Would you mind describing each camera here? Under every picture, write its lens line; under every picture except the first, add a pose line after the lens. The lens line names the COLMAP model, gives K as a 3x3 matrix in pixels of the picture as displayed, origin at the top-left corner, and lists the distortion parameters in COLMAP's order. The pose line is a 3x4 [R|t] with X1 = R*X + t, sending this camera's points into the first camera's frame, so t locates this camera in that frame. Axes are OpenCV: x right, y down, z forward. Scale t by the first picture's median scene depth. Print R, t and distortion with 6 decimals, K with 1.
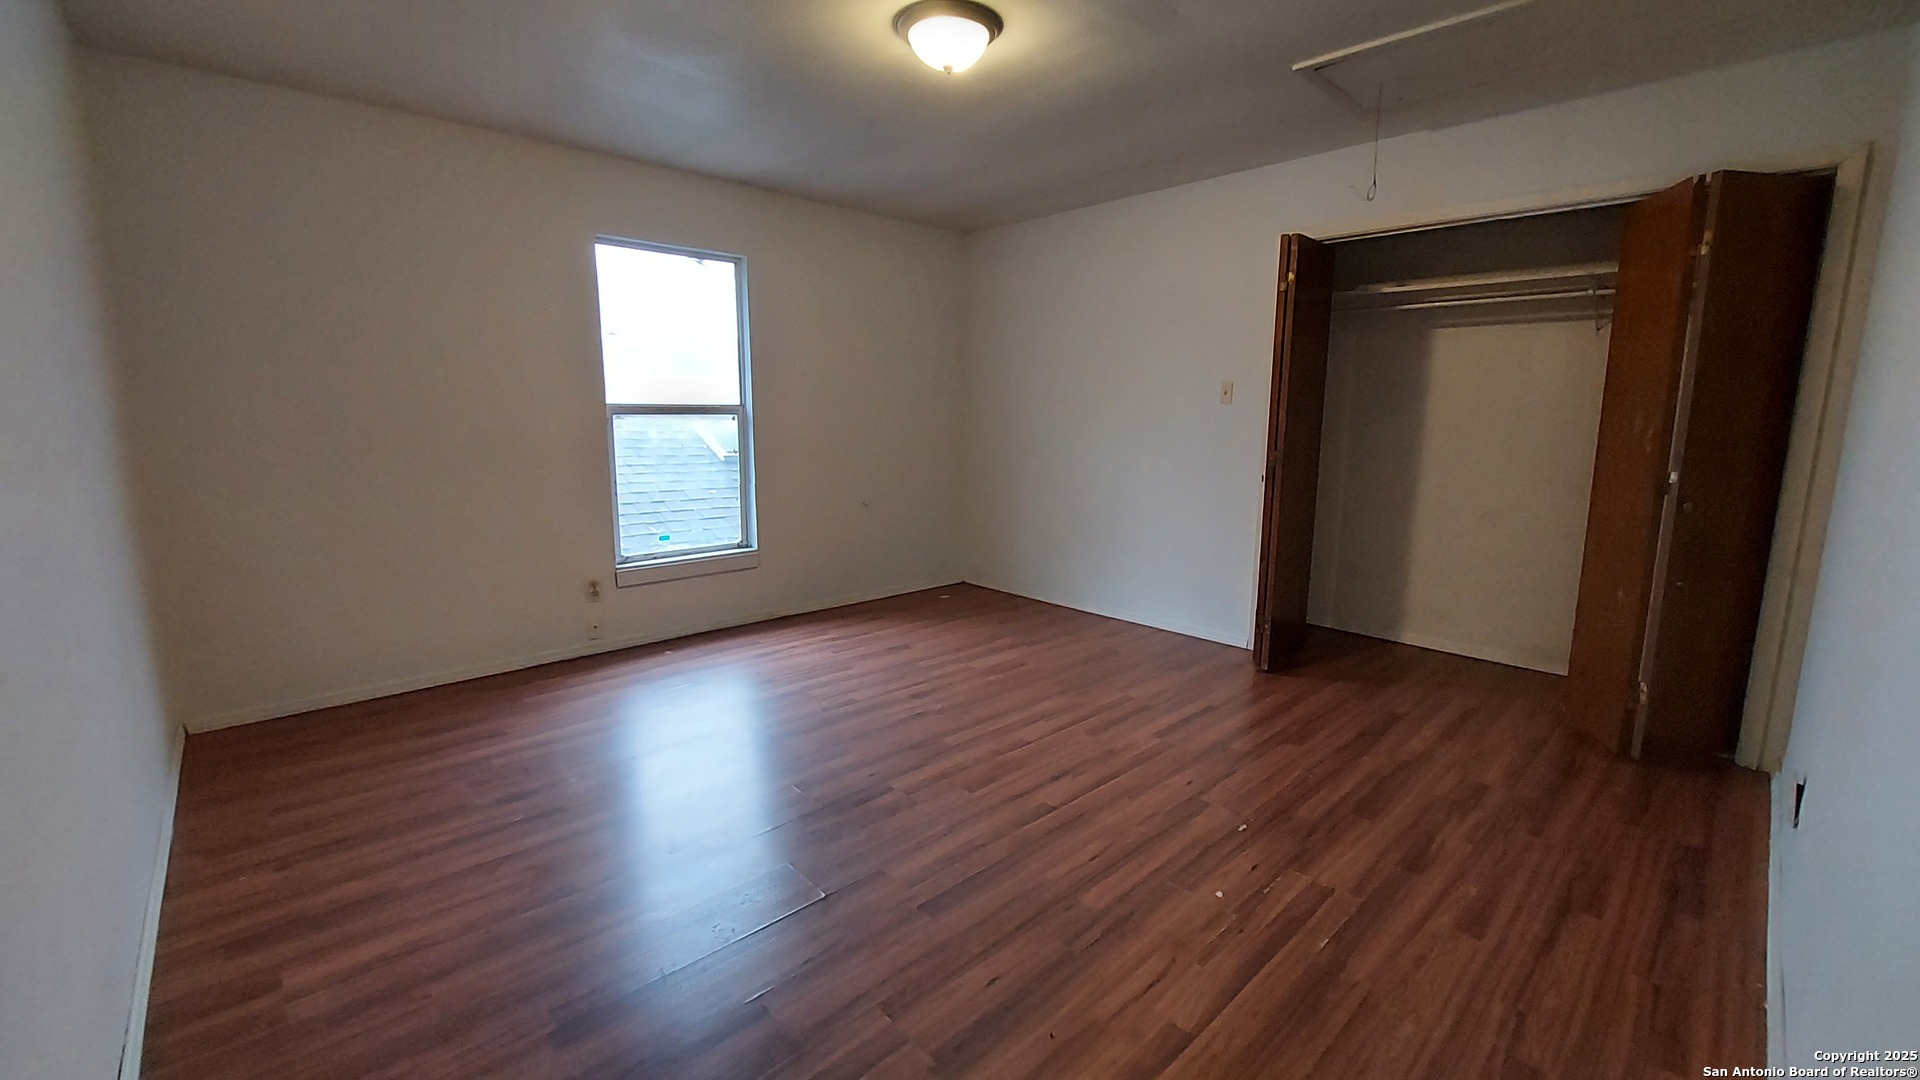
lens RADIAL K [[756.0, 0, 970.2], [0, 756.0, 534.2], [0, 0, 1]] dist [-0.014065, -0.000307]
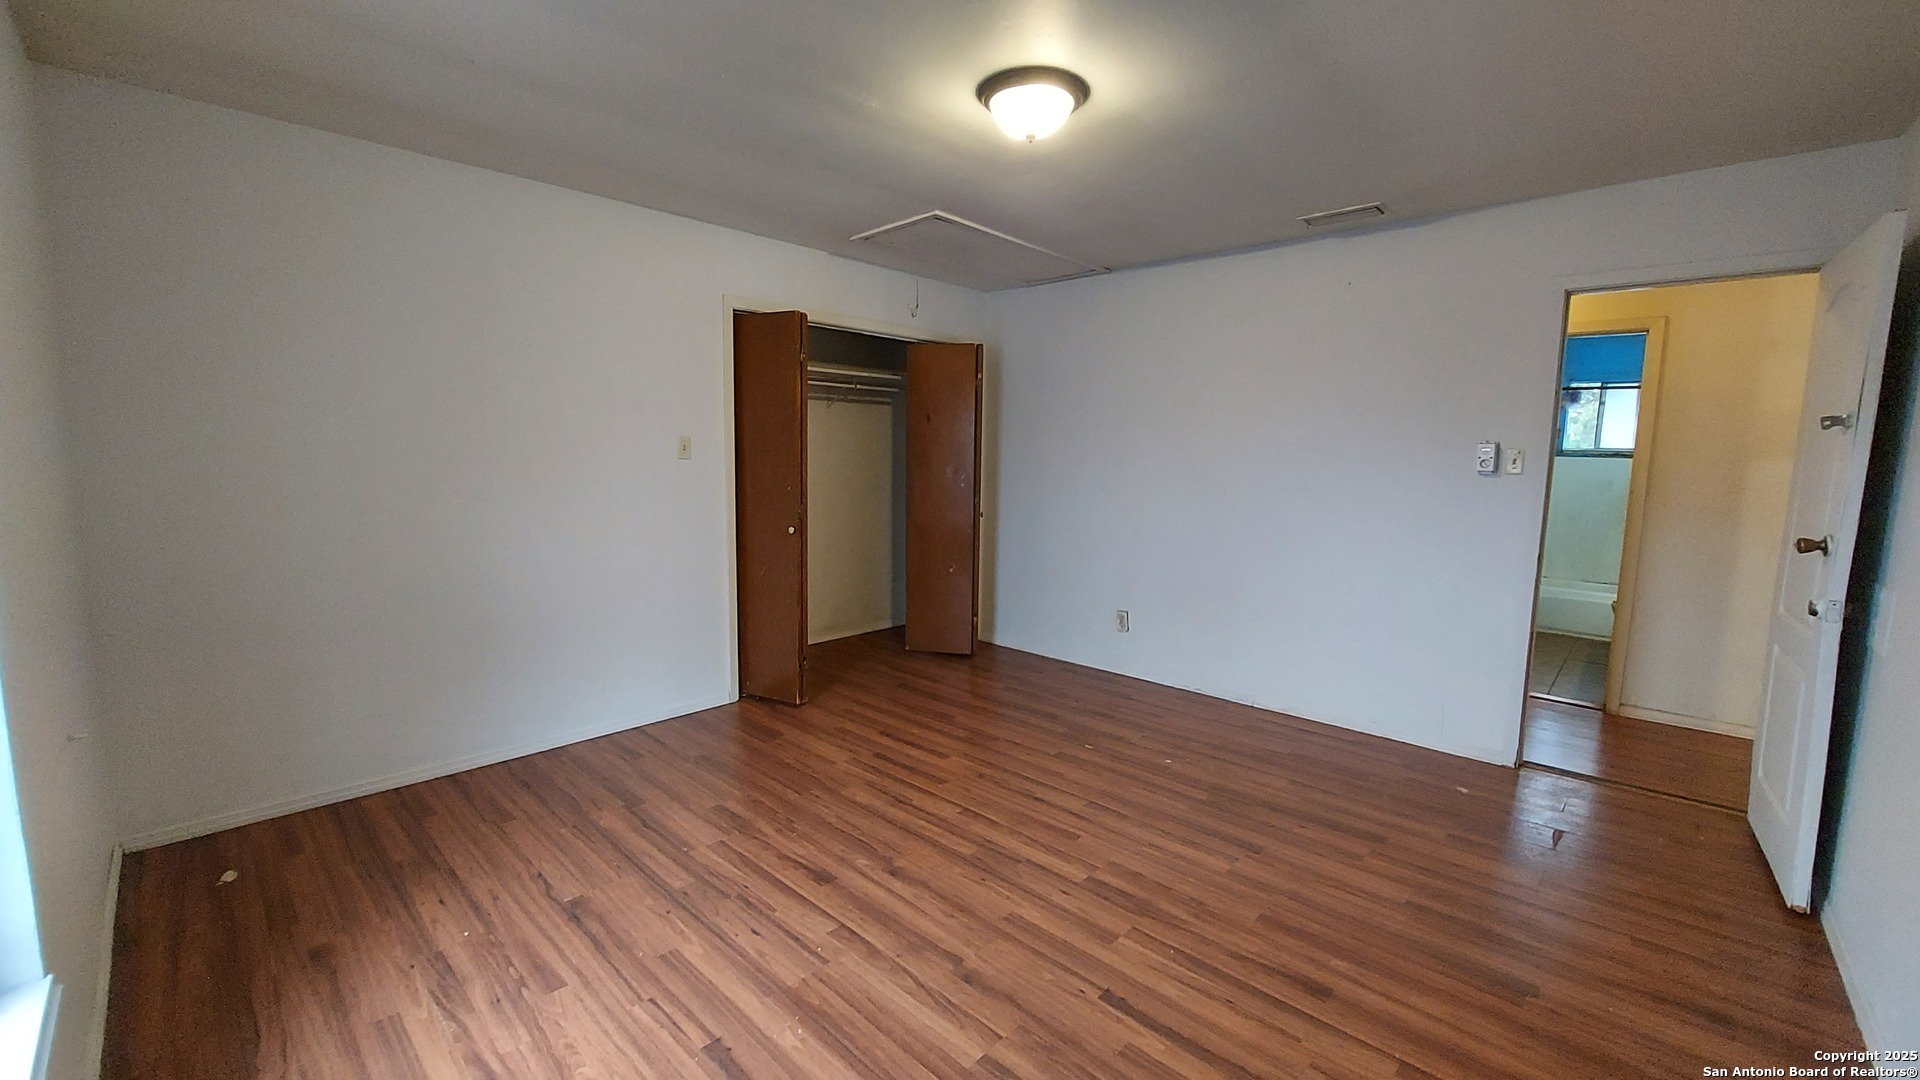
lens RADIAL K [[756.0, 0, 968.7], [0, 756.0, 542.0], [0, 0, 1]] dist [-0.014065, -0.000307]
pose [[-0.055714, -0.121021, 0.991085, -0.797815], [0.145994, 0.980971, 0.127993, -0.180697], [-0.987715, 0.151824, -0.036985, 0.905847]]
